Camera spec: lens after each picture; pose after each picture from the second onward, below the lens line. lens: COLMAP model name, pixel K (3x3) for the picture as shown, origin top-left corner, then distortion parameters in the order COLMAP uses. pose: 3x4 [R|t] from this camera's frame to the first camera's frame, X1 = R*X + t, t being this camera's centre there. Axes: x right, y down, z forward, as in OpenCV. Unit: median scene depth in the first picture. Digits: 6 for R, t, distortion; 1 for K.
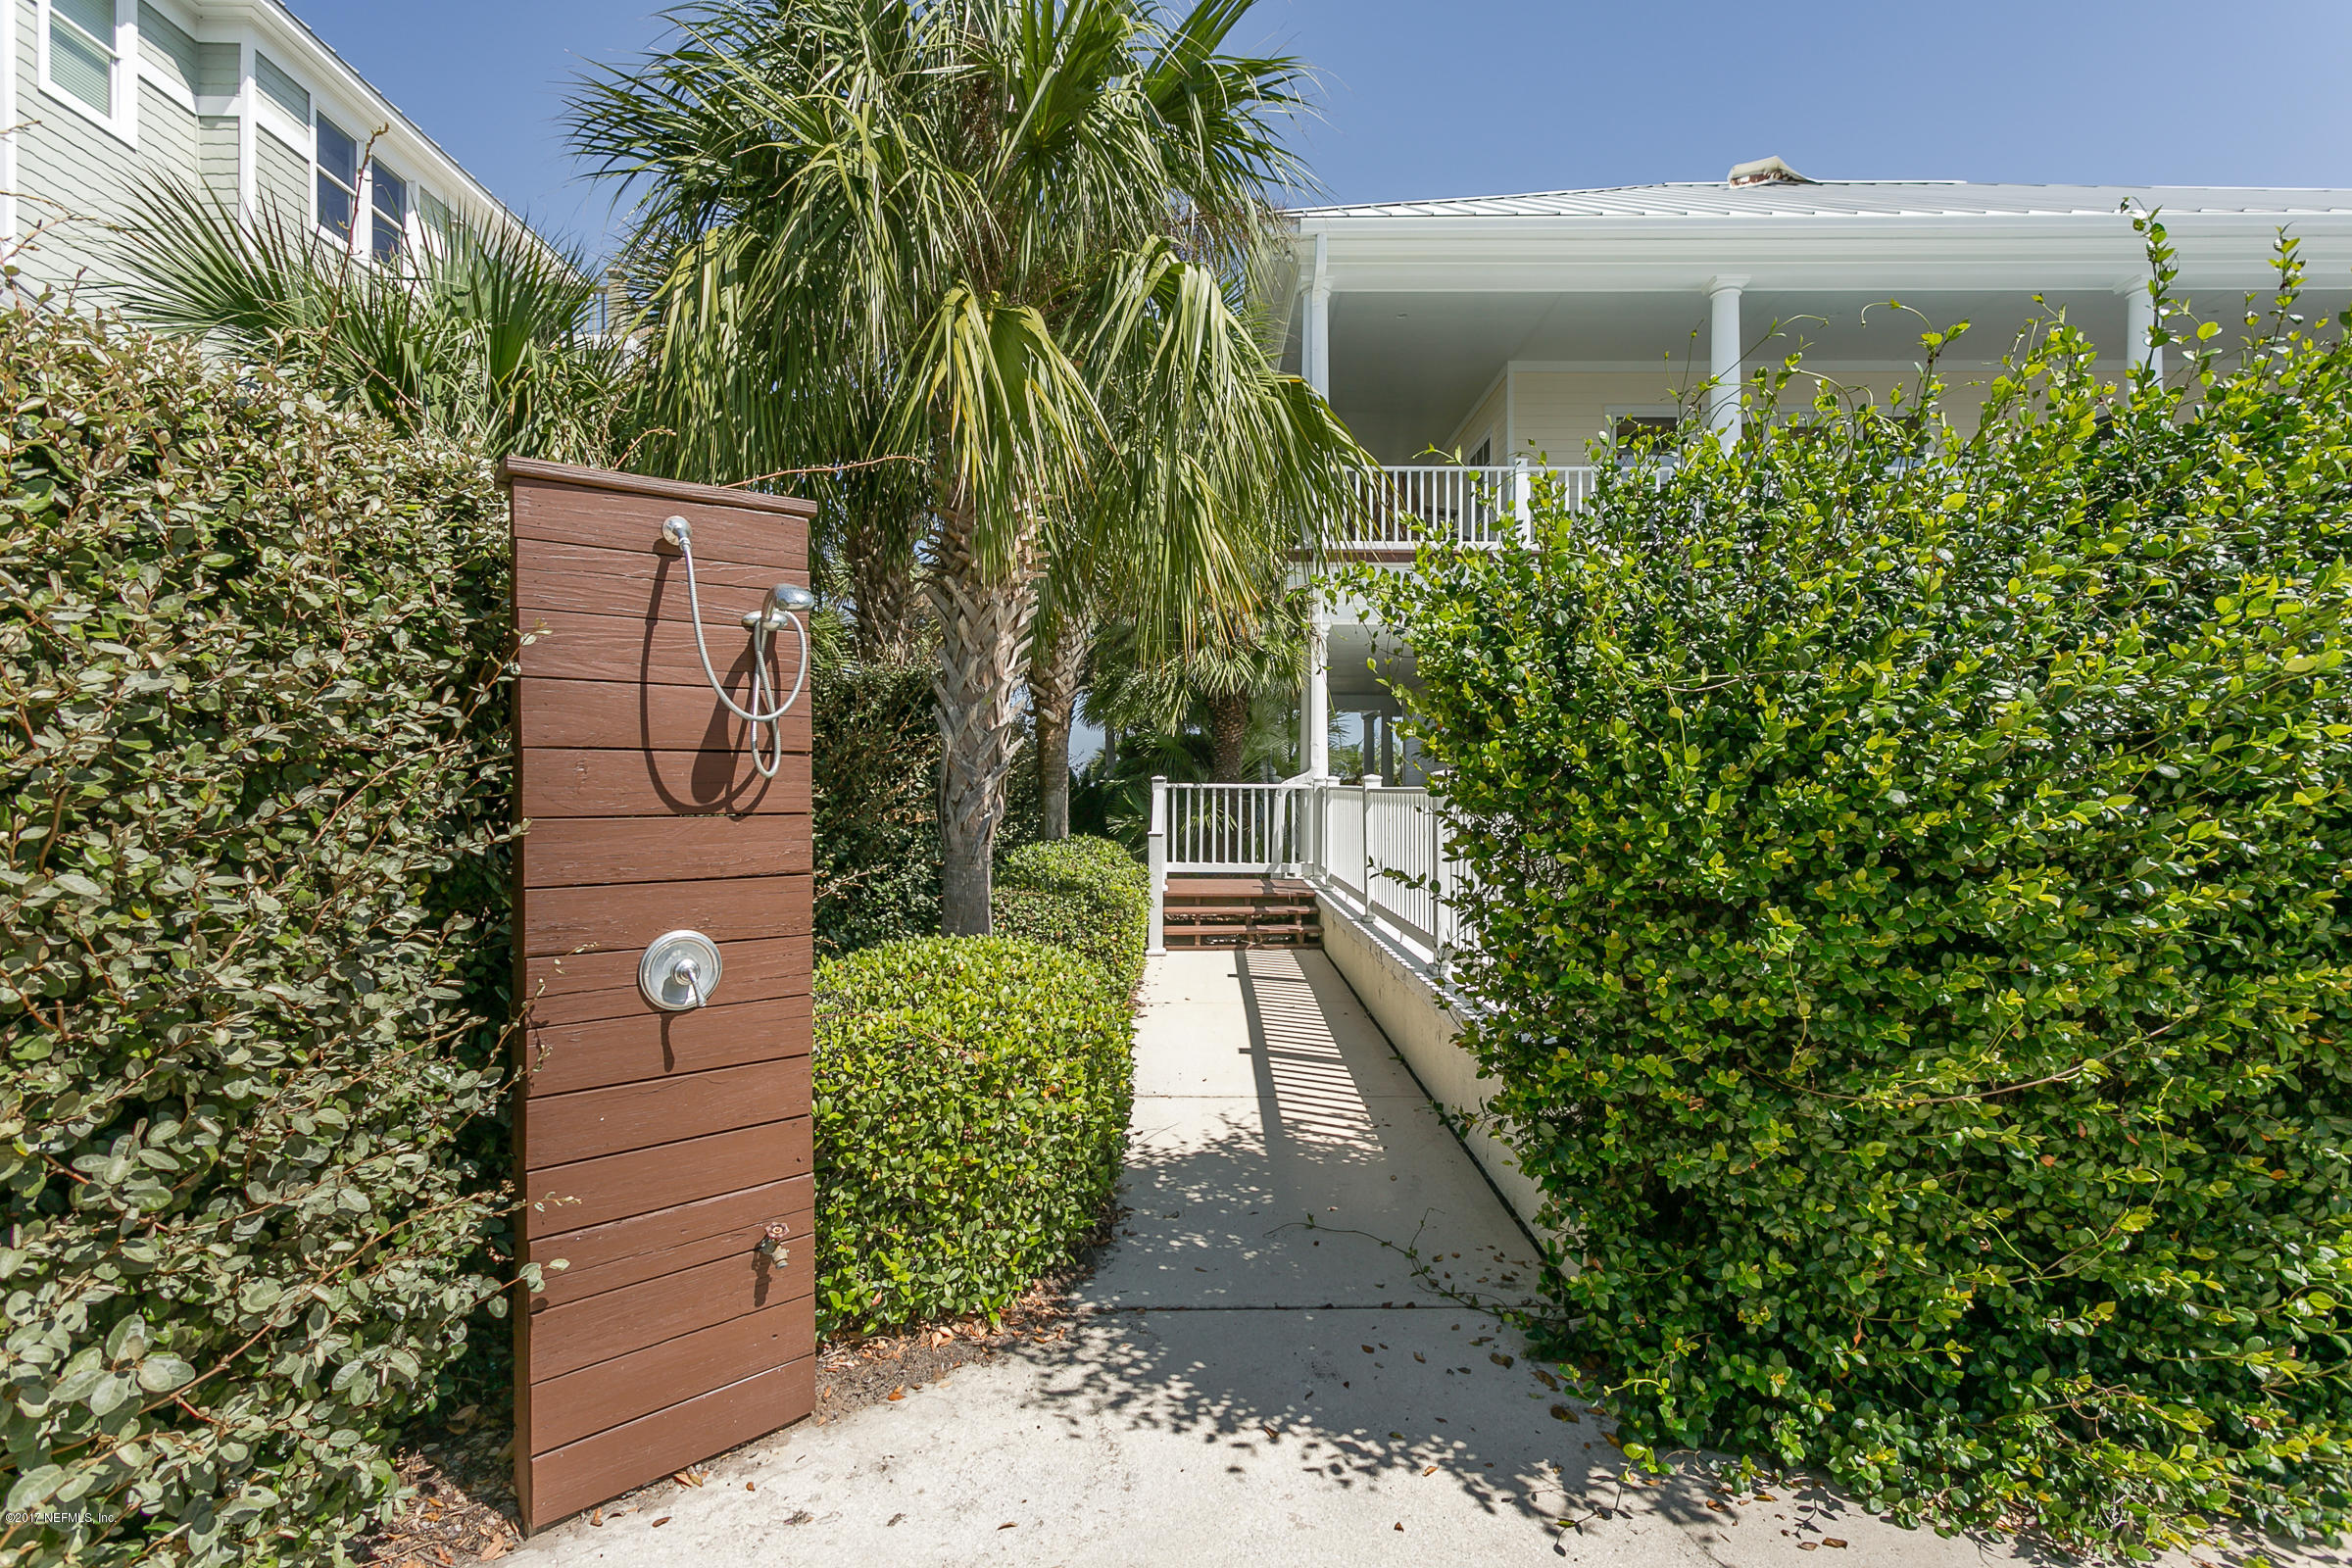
lens RADIAL K [[1247.1, 0, 1174.8], [0, 1247.1, 785.6], [0, 0, 1]] dist [0.002238, 0.000987]
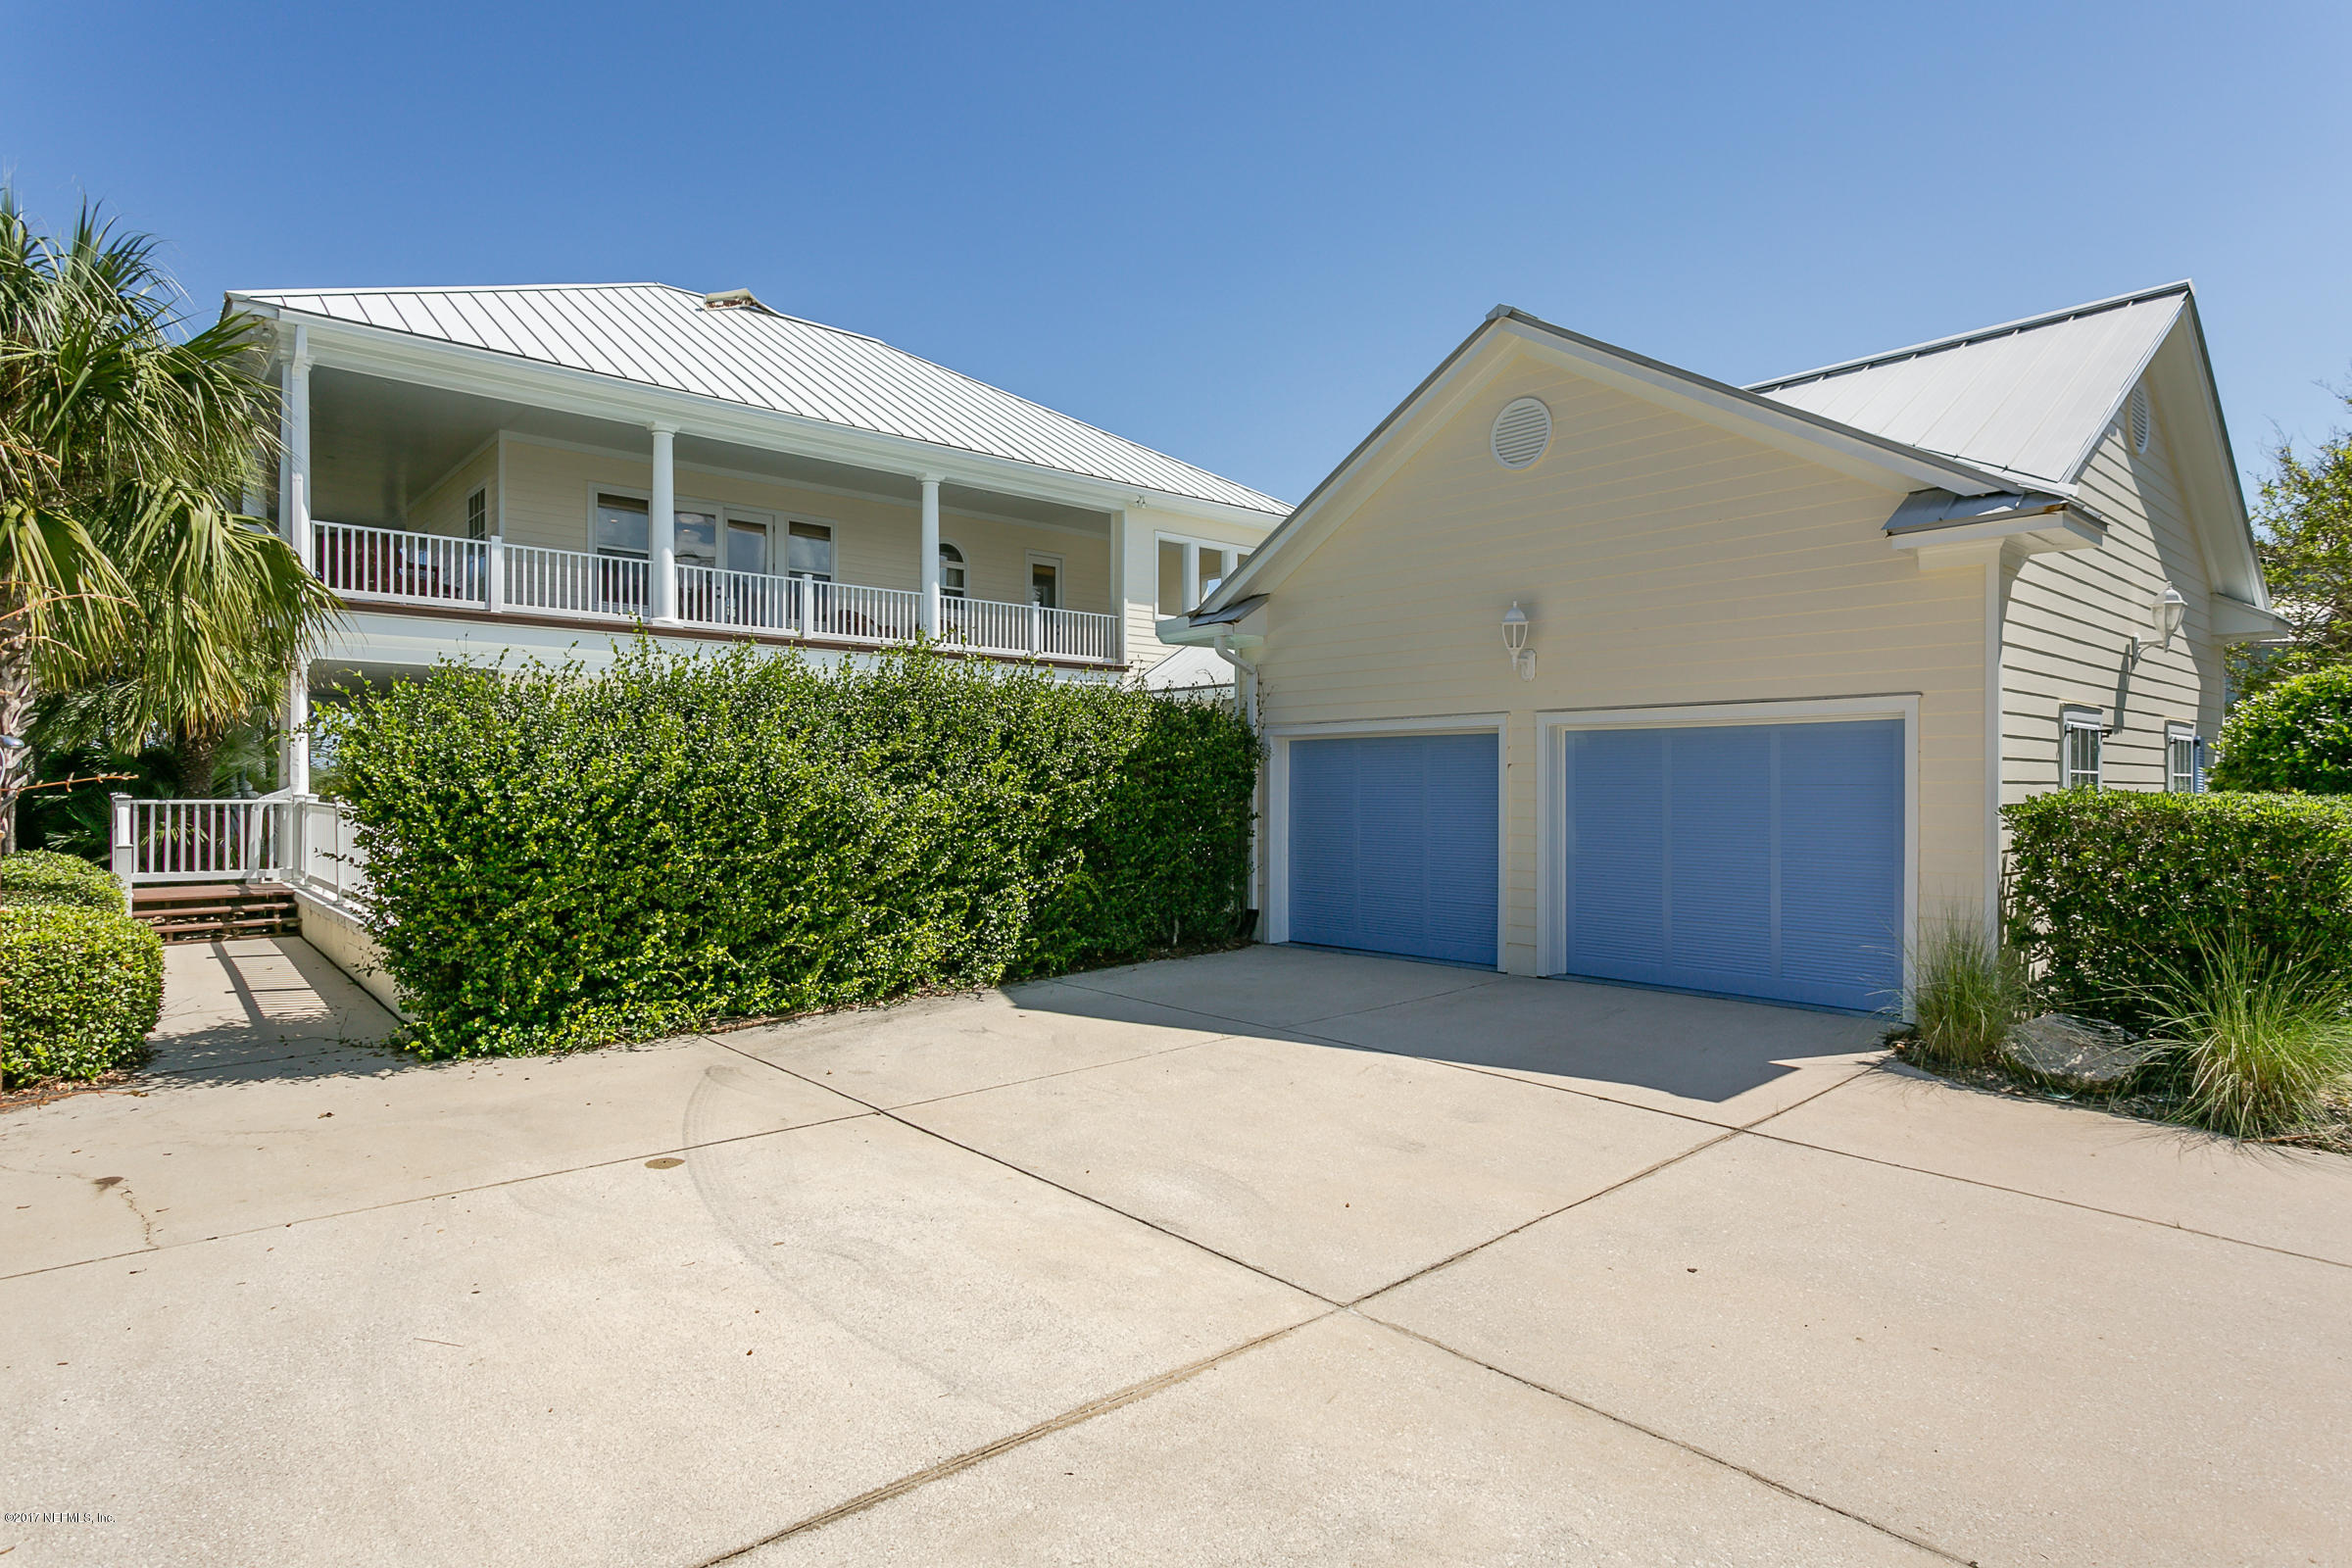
lens RADIAL K [[1247.1, 0, 1160.2], [0, 1247.1, 783.2], [0, 0, 1]] dist [0.002238, 0.000987]
pose [[0.755799, 0.000940, 0.654803, -0.047477], [0.001851, 0.999992, -0.003572, -0.013429], [-0.654801, 0.003912, 0.755791, -0.490838]]
